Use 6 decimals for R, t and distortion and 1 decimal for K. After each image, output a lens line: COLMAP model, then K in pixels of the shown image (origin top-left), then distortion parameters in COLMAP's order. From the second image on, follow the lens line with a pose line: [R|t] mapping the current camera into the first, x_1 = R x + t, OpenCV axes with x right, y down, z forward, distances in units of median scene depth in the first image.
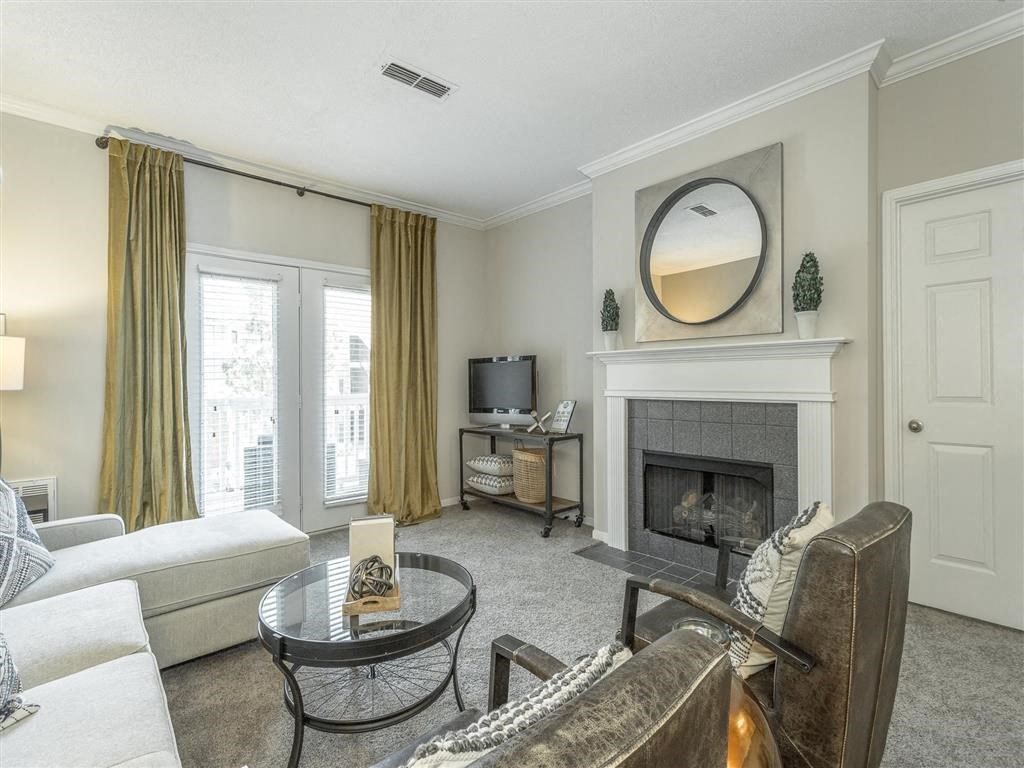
lens RADIAL K [[490.6, 0, 503.7], [0, 490.6, 377.5], [0, 0, 1]] dist [-0.013940, 0.018518]
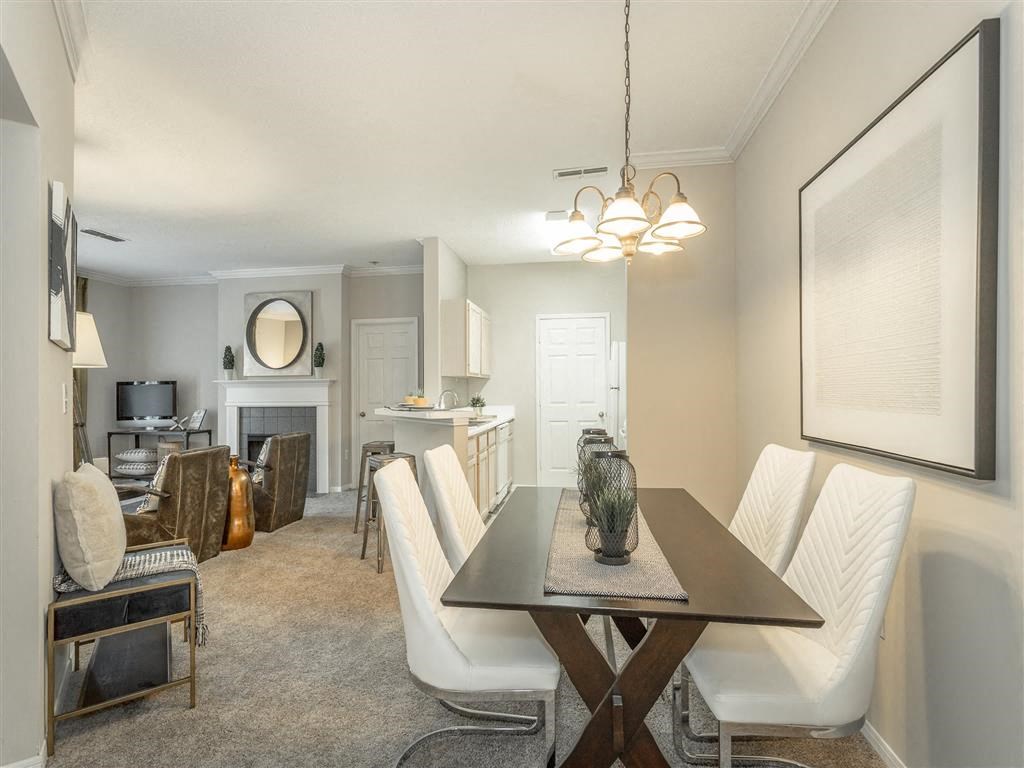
lens RADIAL K [[490.6, 0, 503.7], [0, 490.6, 377.5], [0, 0, 1]] dist [-0.013940, 0.018518]
pose [[0.771497, 0.007760, 0.636186, -0.145045], [0.001141, 0.999907, -0.013581, -0.039257], [-0.636232, 0.011204, 0.771416, -1.023365]]
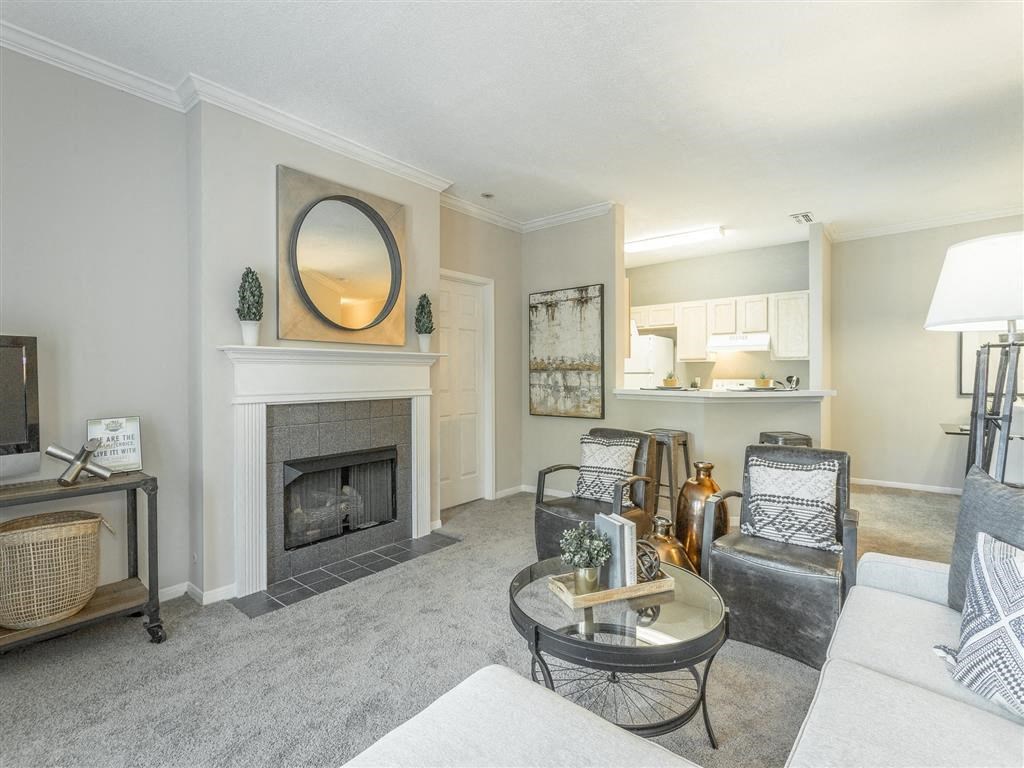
lens RADIAL K [[490.6, 0, 503.7], [0, 490.6, 377.5], [0, 0, 1]] dist [-0.013940, 0.018518]
pose [[-0.162330, 0.011328, 0.986672, -0.635175], [0.007858, 0.999917, -0.010187, 0.008352], [-0.986705, 0.006100, -0.162405, 0.737177]]
